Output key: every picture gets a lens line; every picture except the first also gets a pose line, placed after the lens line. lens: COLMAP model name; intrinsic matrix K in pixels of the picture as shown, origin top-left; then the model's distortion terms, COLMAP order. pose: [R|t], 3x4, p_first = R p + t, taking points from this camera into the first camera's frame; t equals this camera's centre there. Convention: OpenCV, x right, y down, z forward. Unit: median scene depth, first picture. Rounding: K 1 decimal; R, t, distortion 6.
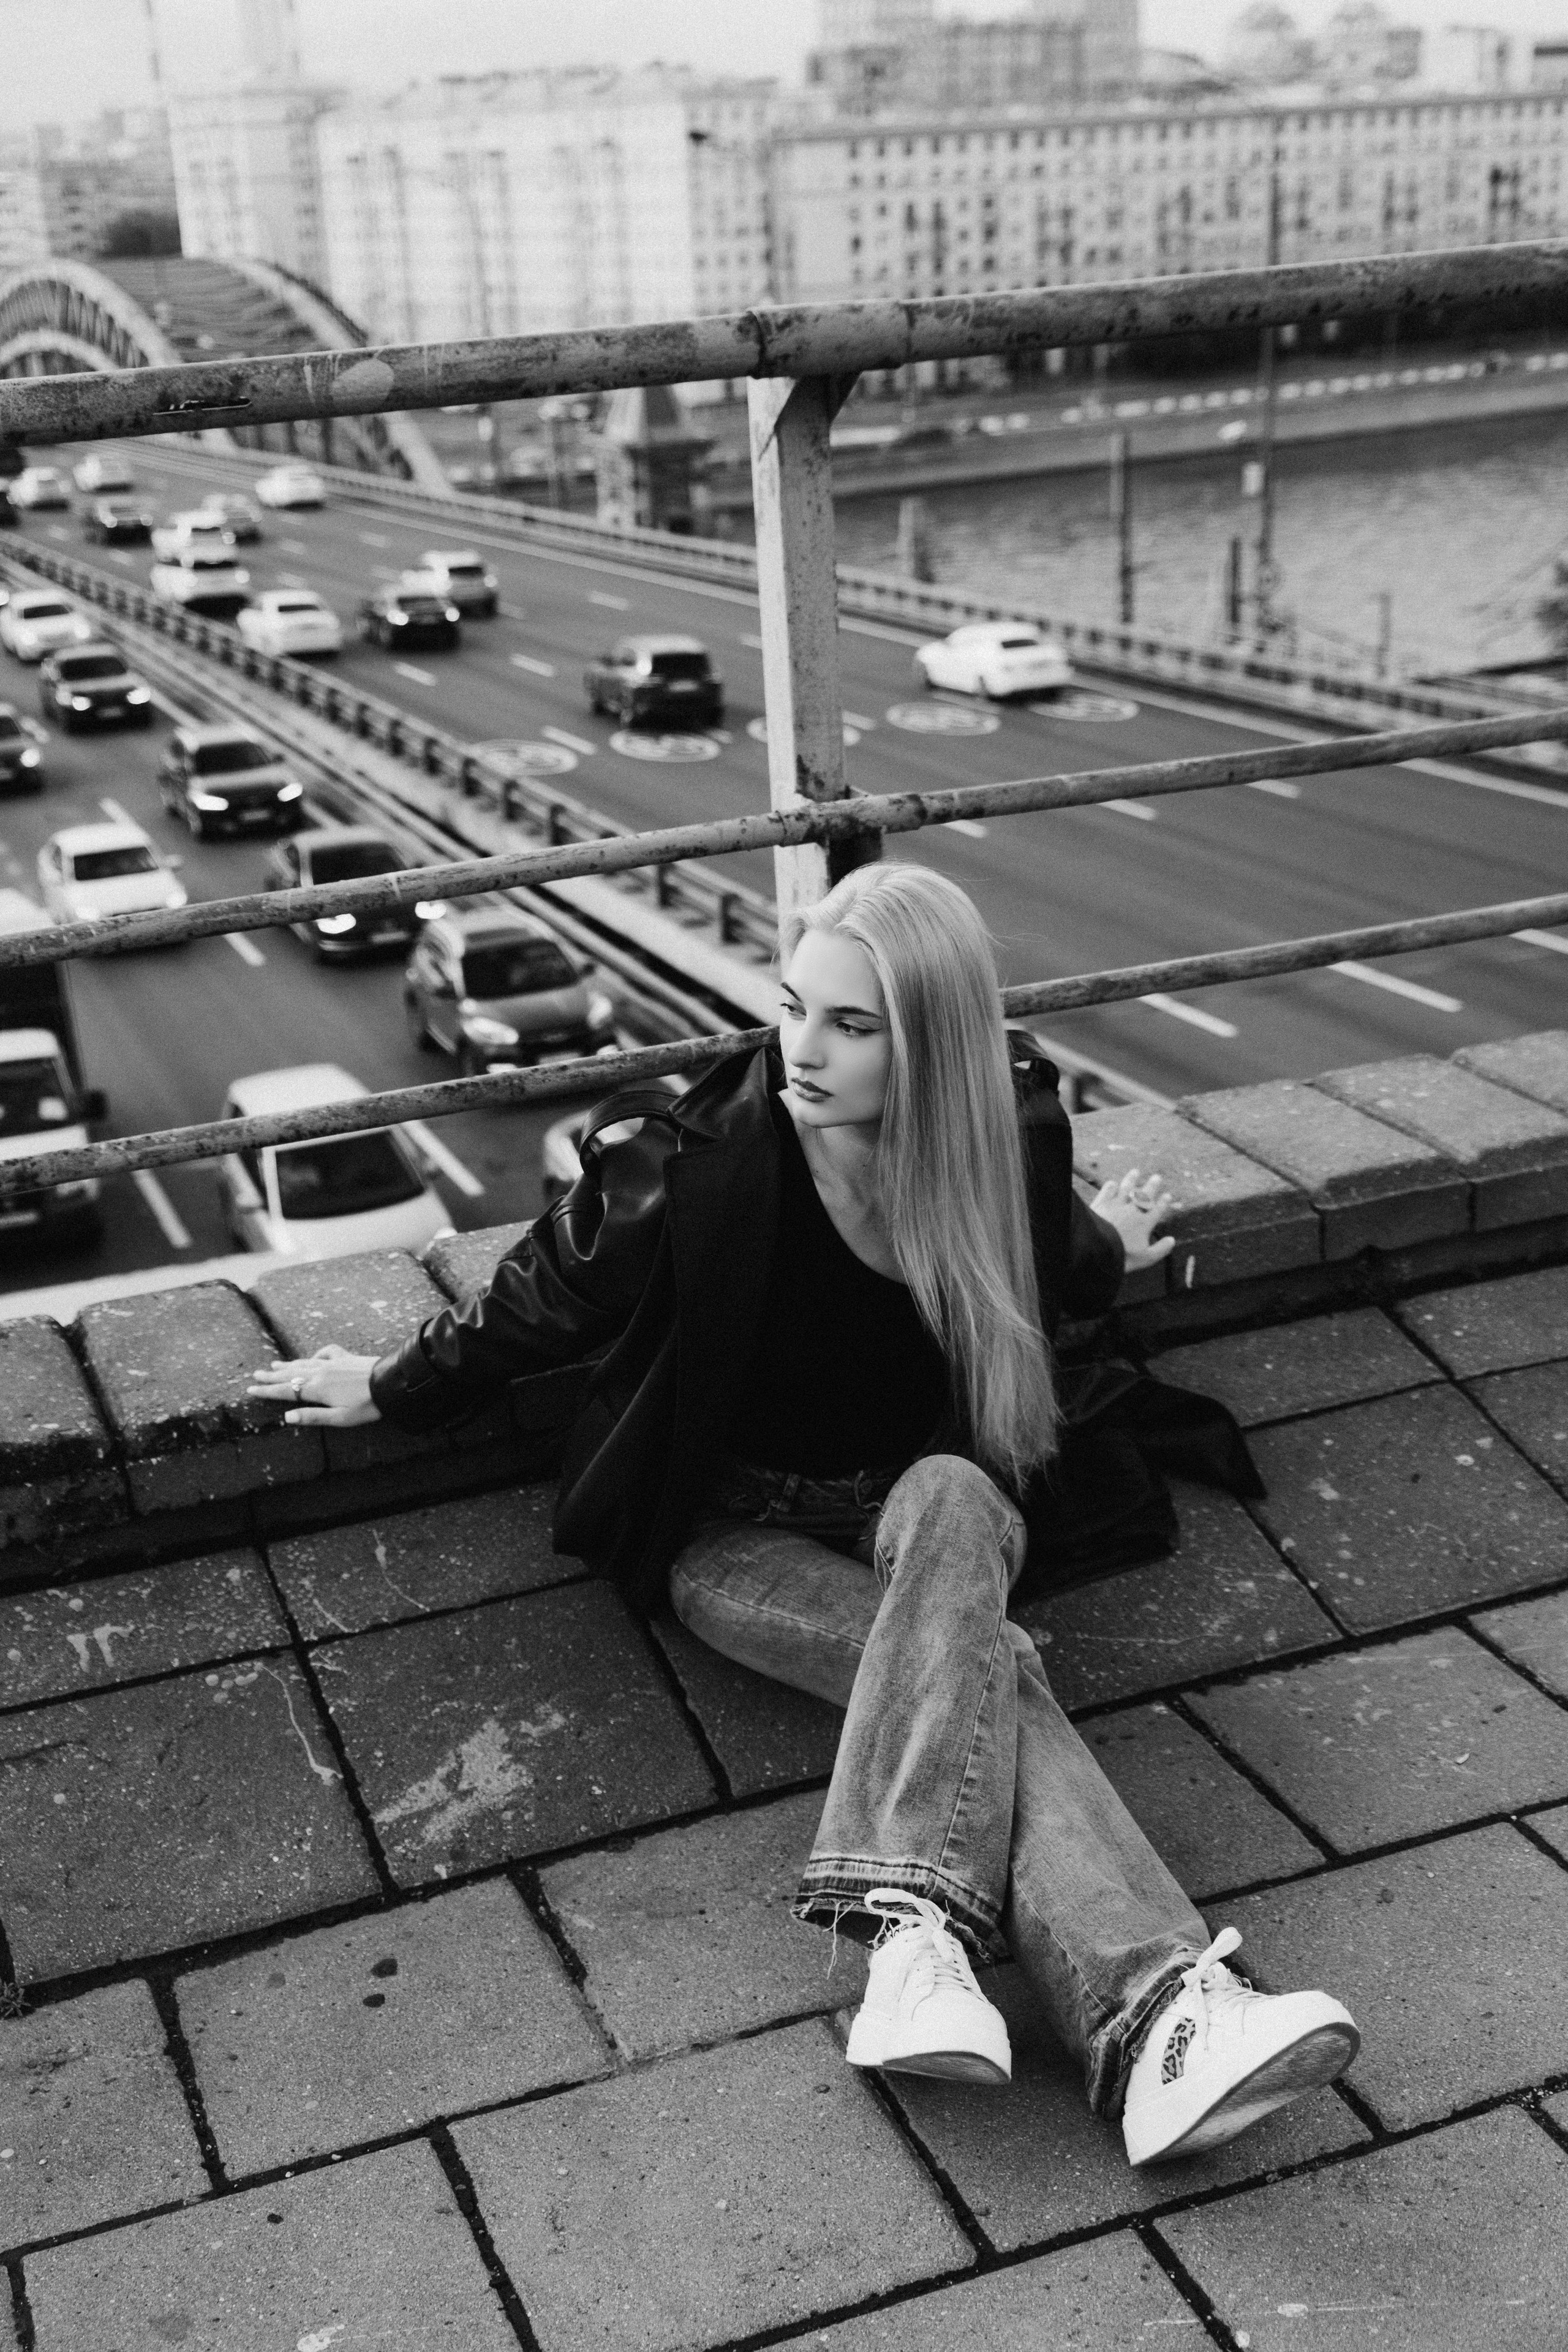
lens RADIAL K [[2901.2, 0, 762.7], [0, 2901.2, 1182.3], [0, 0, 1]] dist [-0.002916, 0.240679]
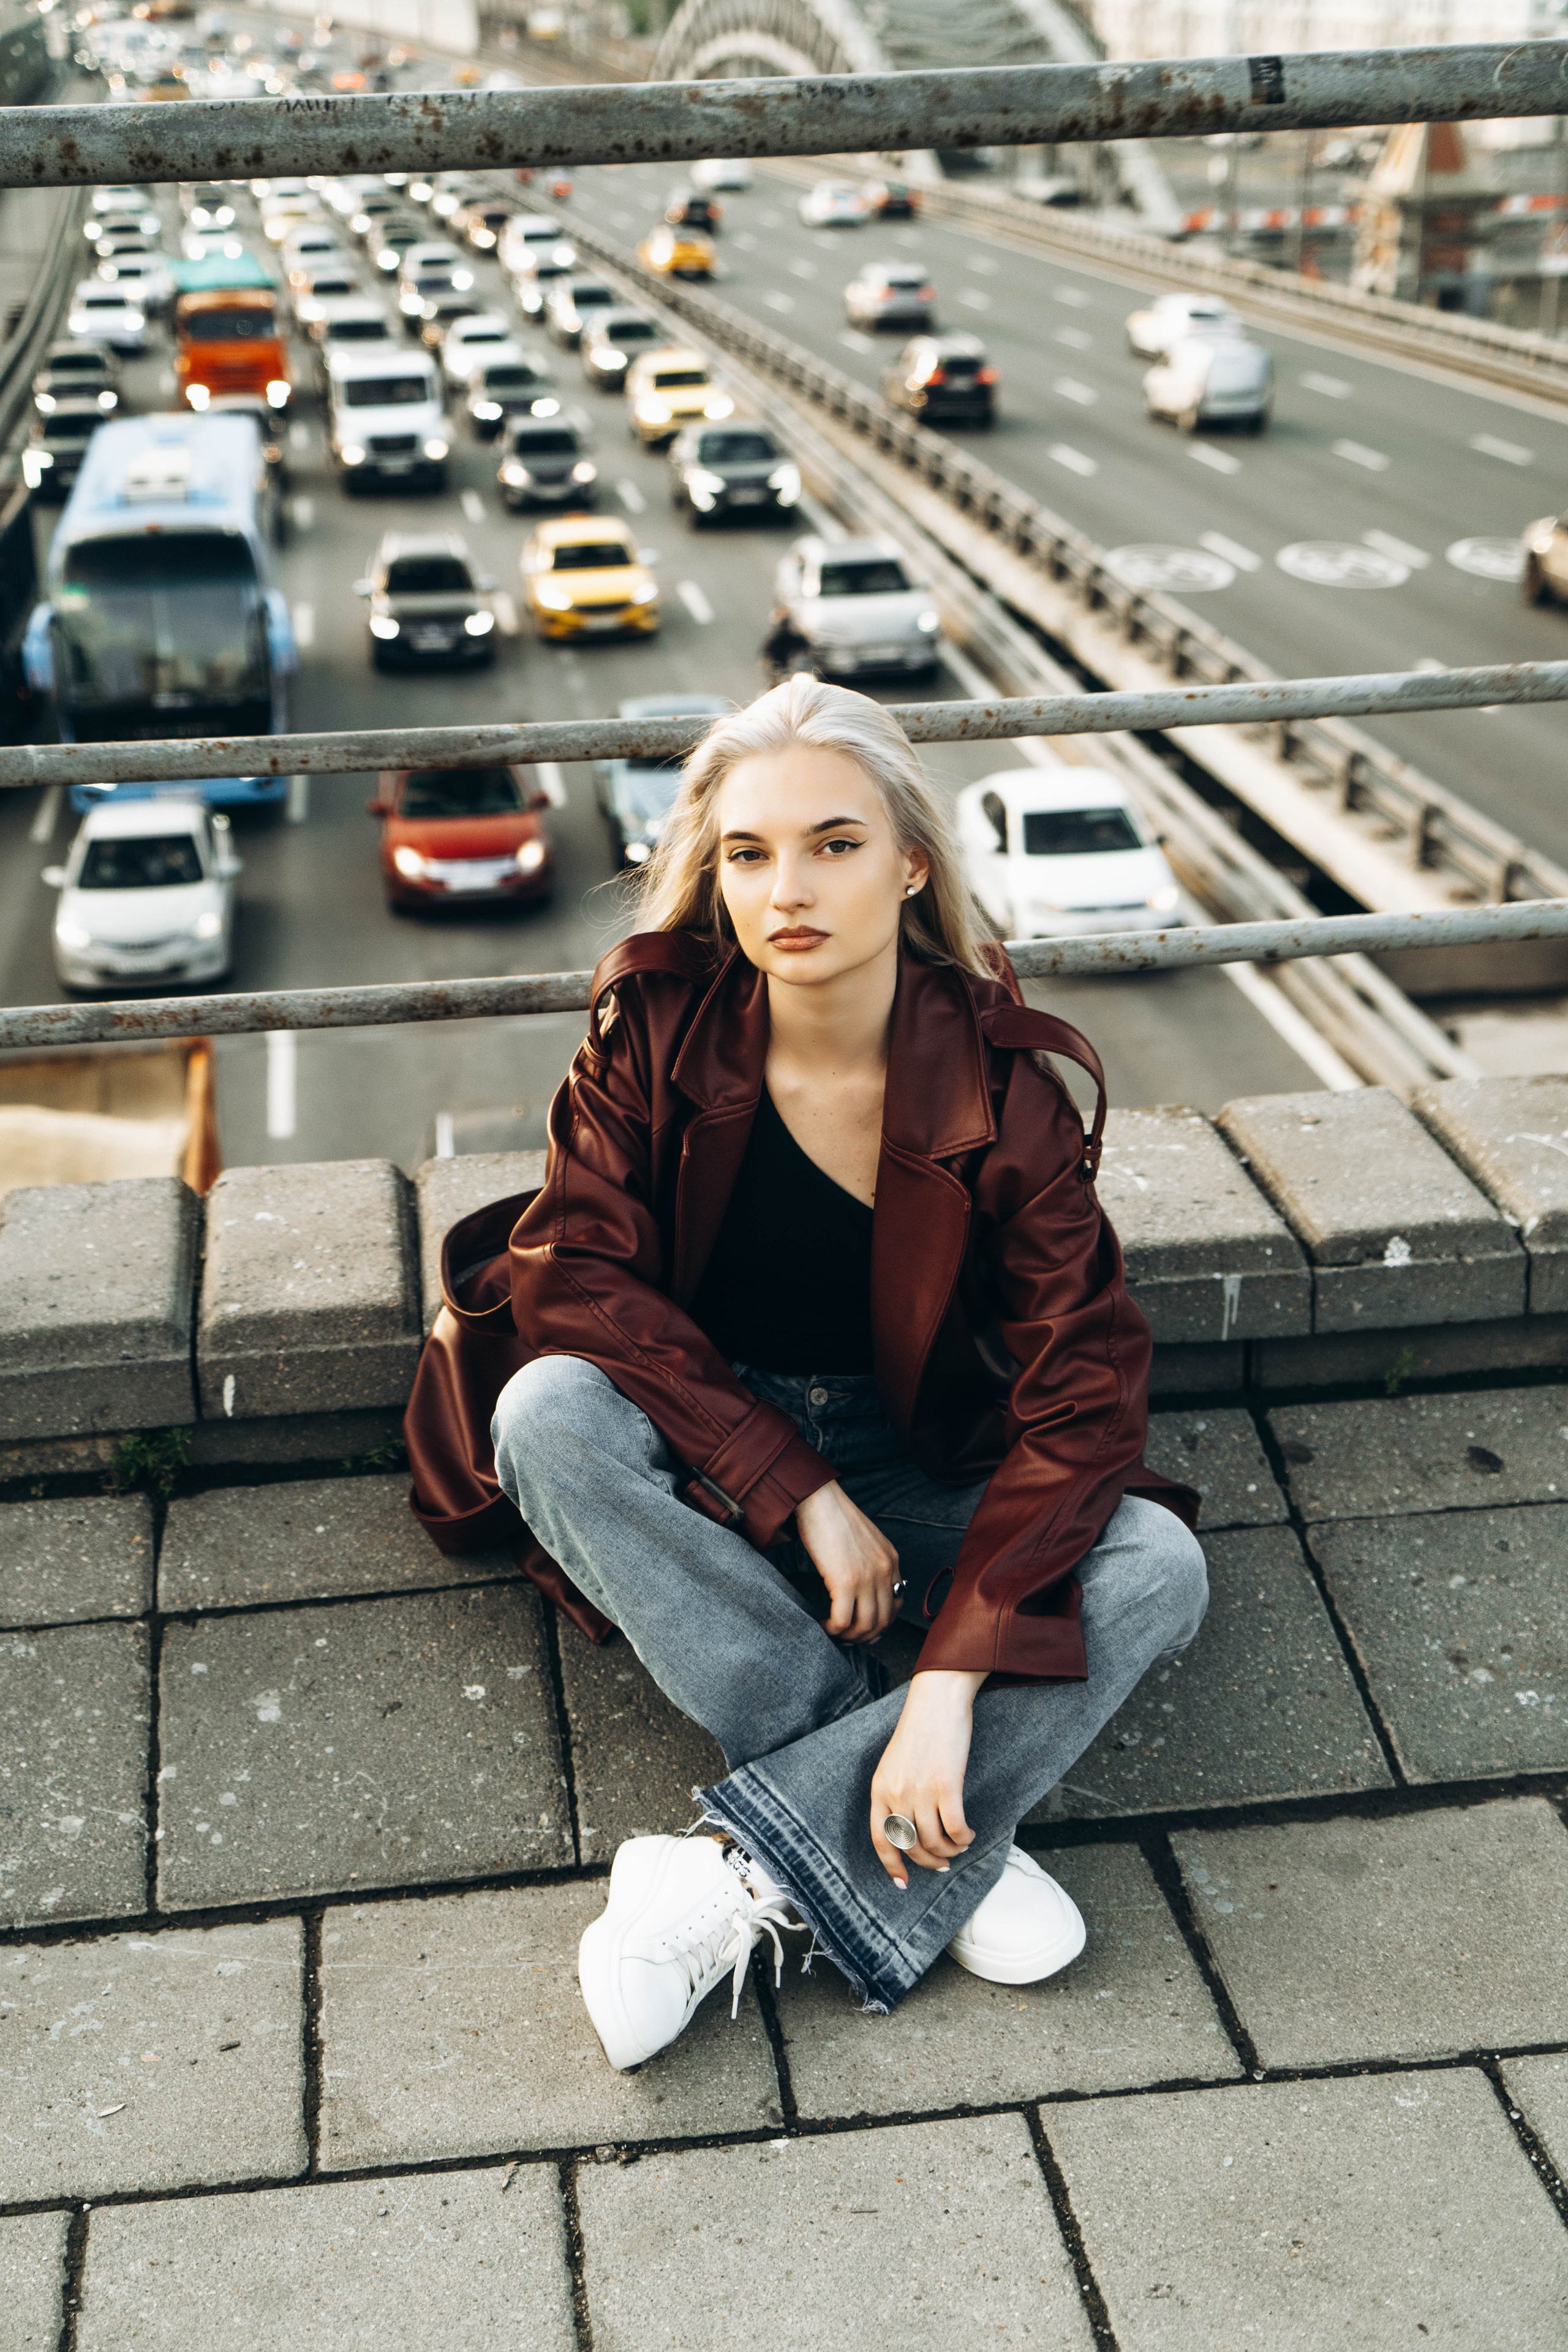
lens RADIAL K [[3371.5, 0, 766.1], [0, 3371.5, 1182.1], [0, 0, 1]] dist [0.033513, 0.125963]
pose [[0.972703, 0.112441, -0.202994, 0.515700], [-0.104642, 0.993313, 0.048786, -0.094248], [0.207122, -0.026212, 0.977964, 0.167472]]
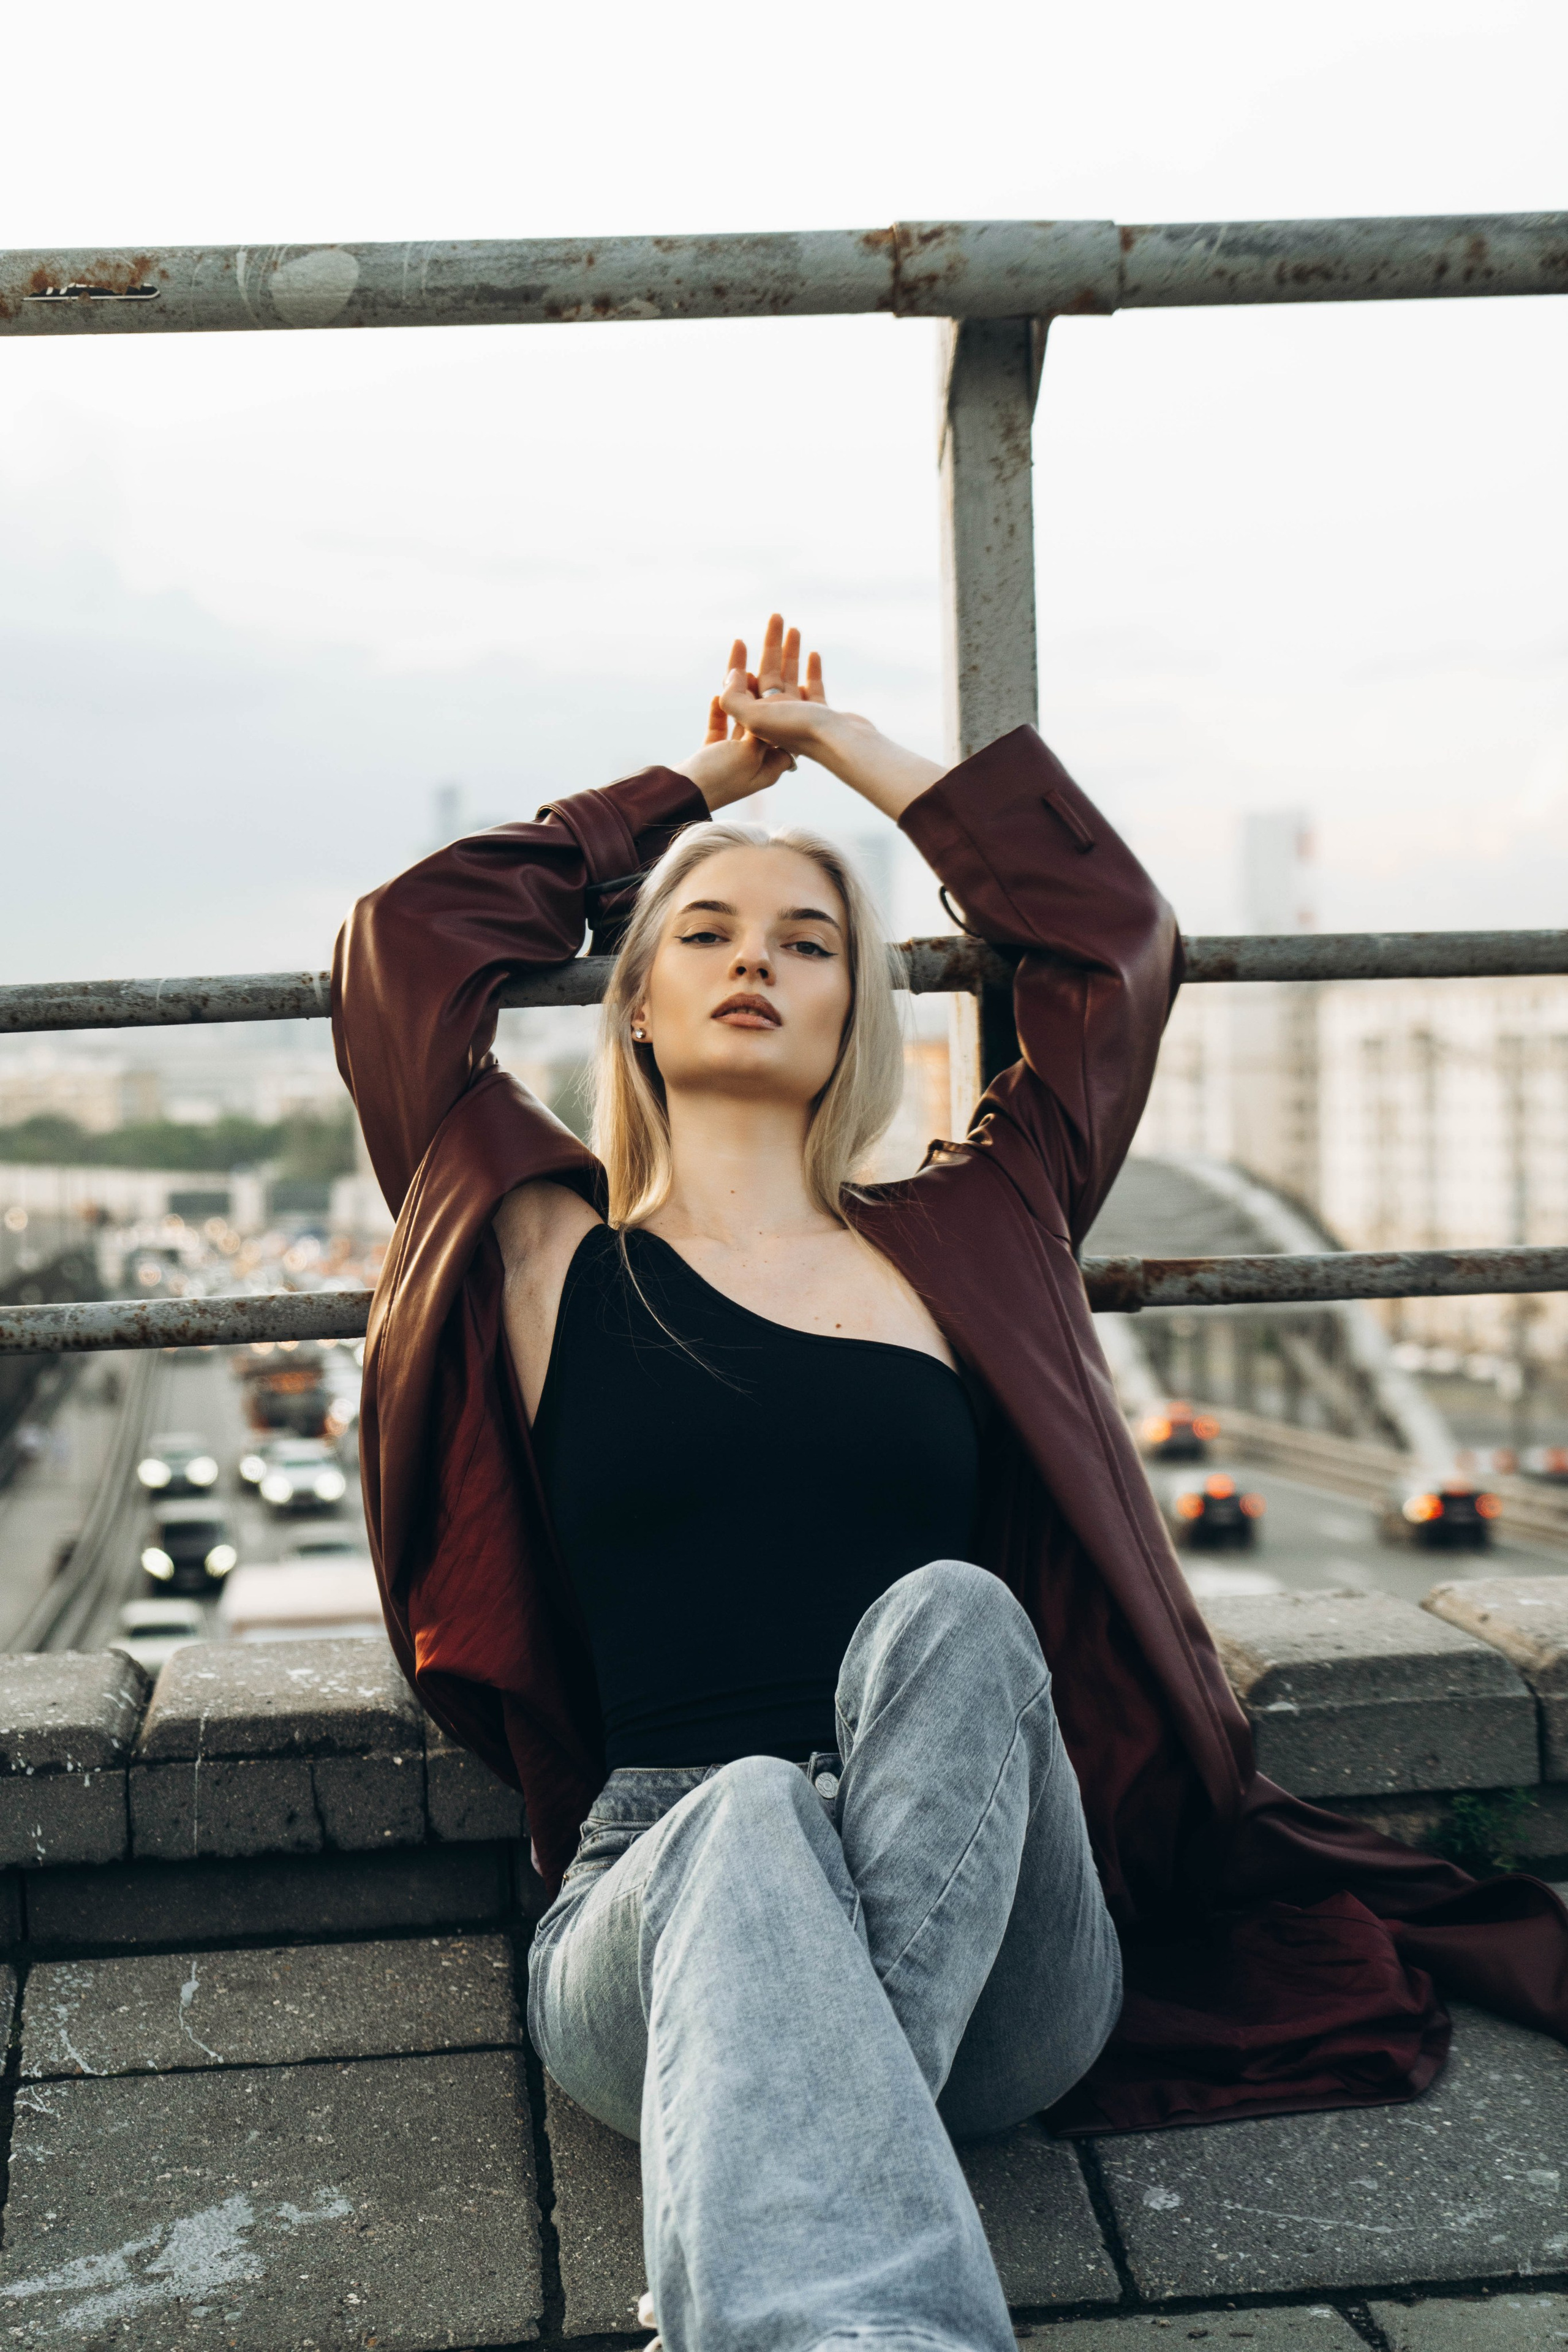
lens RADIAL K [[4211.5, 0, 709.7], [0, 4211.5, 1177.7], [0, 0, 1]] dist [0.134167, -0.342001]
pose [[0.959066, 0.033561, -0.281188, 0.243243], [-0.116399, 0.951914, -0.283393, 0.212613], [0.258156, 0.304522, 0.916854, 0.107206]]
